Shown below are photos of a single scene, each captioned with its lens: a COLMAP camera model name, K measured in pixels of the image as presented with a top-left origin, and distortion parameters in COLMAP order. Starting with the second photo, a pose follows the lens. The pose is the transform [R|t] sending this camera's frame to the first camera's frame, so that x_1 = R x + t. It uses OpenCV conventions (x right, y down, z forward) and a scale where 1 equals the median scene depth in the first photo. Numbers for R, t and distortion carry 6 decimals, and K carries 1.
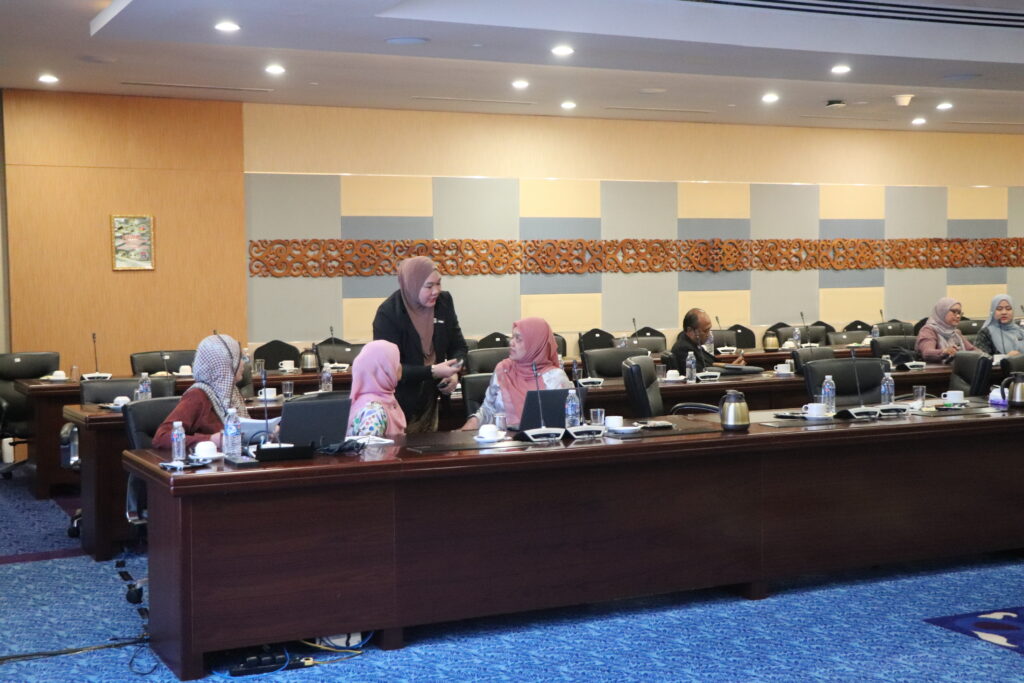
lens RADIAL K [[1119.7, 0, 512.2], [0, 1119.7, 341.6], [0, 0, 1]] dist [0.020094, 0.000000]
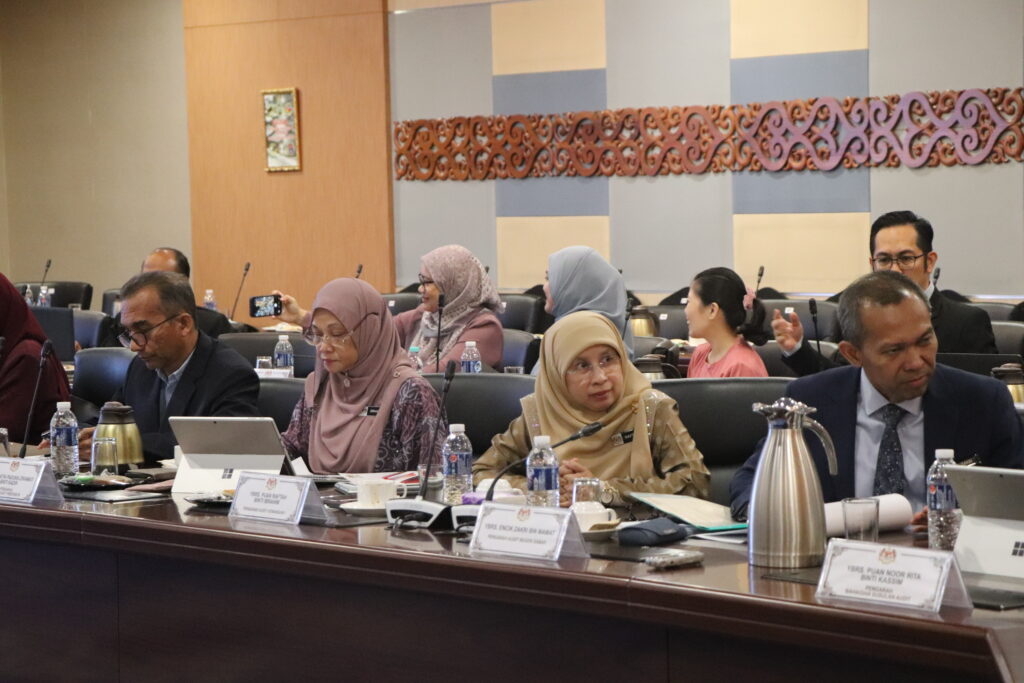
lens RADIAL K [[3027.0, 0, 494.0], [0, 3027.0, 369.6], [0, 0, 1]] dist [0.504144, 0.000000]
pose [[0.281431, 0.067468, -0.957207, 1.469594], [-0.037996, 0.997526, 0.059139, -0.056887], [0.958829, 0.019726, 0.283299, 0.596602]]
